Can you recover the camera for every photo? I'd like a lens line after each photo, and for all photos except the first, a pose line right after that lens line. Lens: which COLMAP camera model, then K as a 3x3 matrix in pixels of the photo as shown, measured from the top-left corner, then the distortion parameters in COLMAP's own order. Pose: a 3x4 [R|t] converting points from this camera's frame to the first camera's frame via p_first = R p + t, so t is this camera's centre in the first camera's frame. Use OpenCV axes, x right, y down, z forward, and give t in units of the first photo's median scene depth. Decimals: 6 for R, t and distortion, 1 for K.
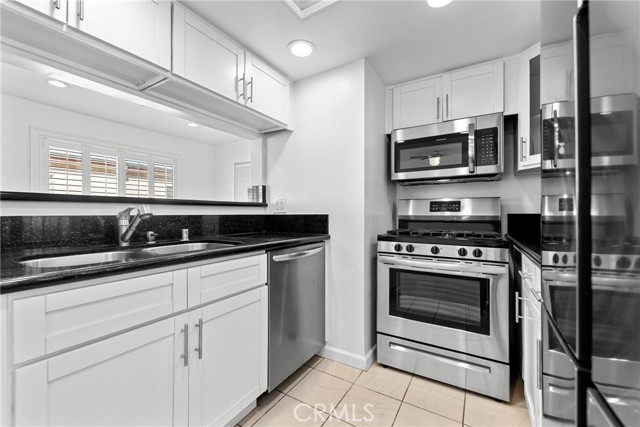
lens RADIAL K [[263.3, 0, 319.5], [0, 263.3, 214.0], [0, 0, 1]] dist [0.009155, -0.004189]
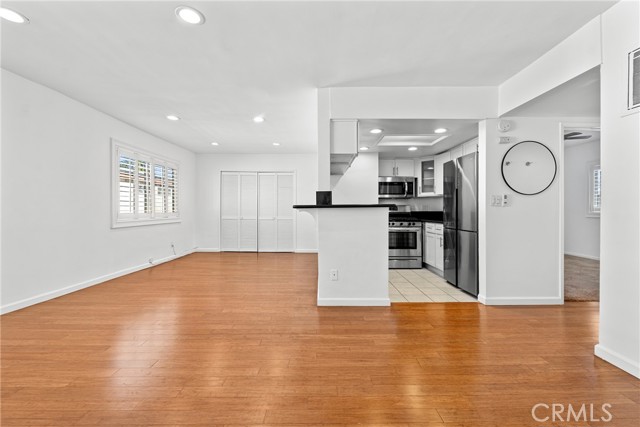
lens RADIAL K [[263.3, 0, 322.0], [0, 263.3, 211.7], [0, 0, 1]] dist [0.009155, -0.004189]
pose [[0.852132, -0.001046, 0.523326, -1.689477], [0.000966, 0.999999, 0.000426, 0.000544], [-0.523326, 0.000143, 0.852133, -0.947886]]
